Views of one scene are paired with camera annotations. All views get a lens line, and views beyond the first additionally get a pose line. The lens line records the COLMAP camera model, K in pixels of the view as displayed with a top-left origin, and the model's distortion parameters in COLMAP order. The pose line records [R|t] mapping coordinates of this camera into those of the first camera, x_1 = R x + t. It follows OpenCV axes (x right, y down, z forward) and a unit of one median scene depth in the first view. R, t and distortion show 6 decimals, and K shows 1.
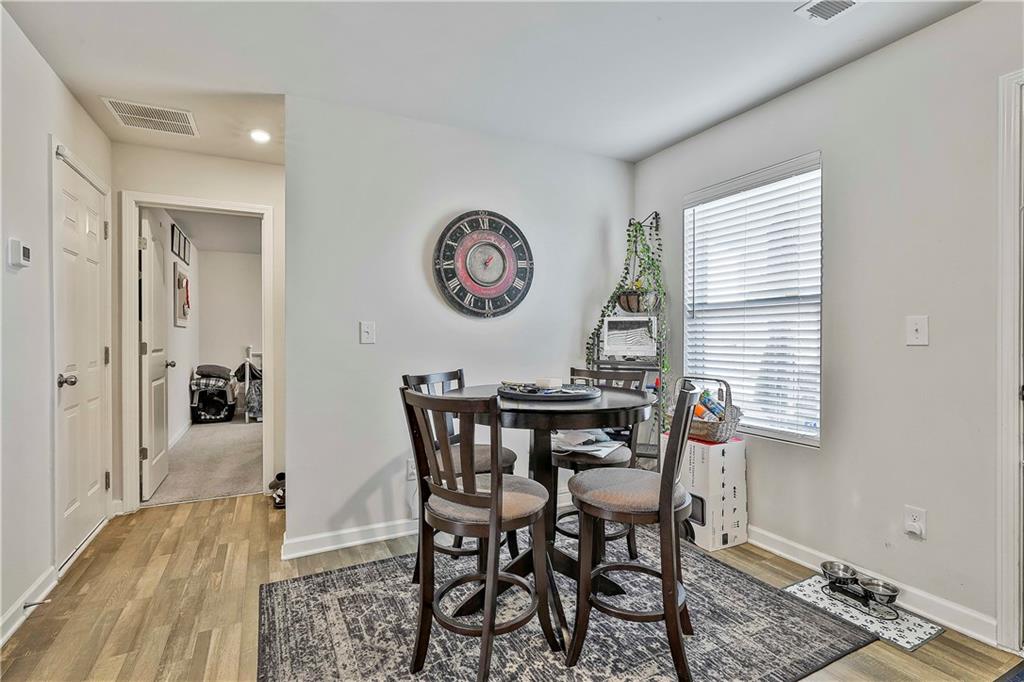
lens RADIAL K [[490.7, 0, 512.0], [0, 490.7, 341.0], [0, 0, 1]] dist [-0.002359, 0.000536]
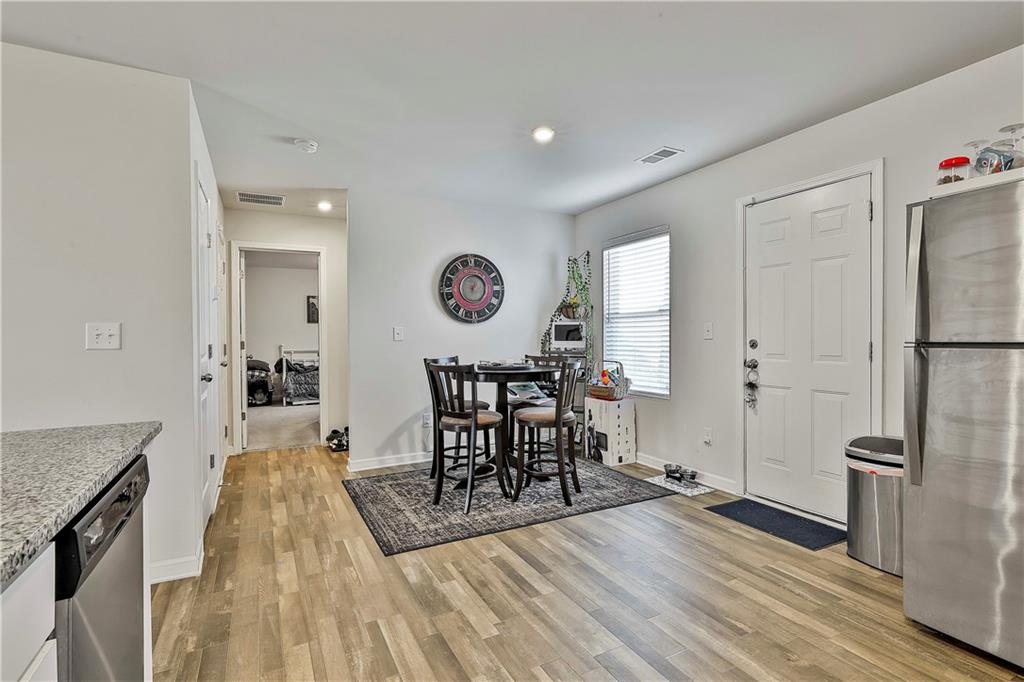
lens RADIAL K [[490.7, 0, 512.0], [0, 490.7, 341.0], [0, 0, 1]] dist [-0.002359, 0.000536]
pose [[0.999933, -0.007473, 0.008840, 0.063493], [0.007434, 0.999963, 0.004440, 0.001737], [-0.008873, -0.004374, 0.999951, -0.619837]]
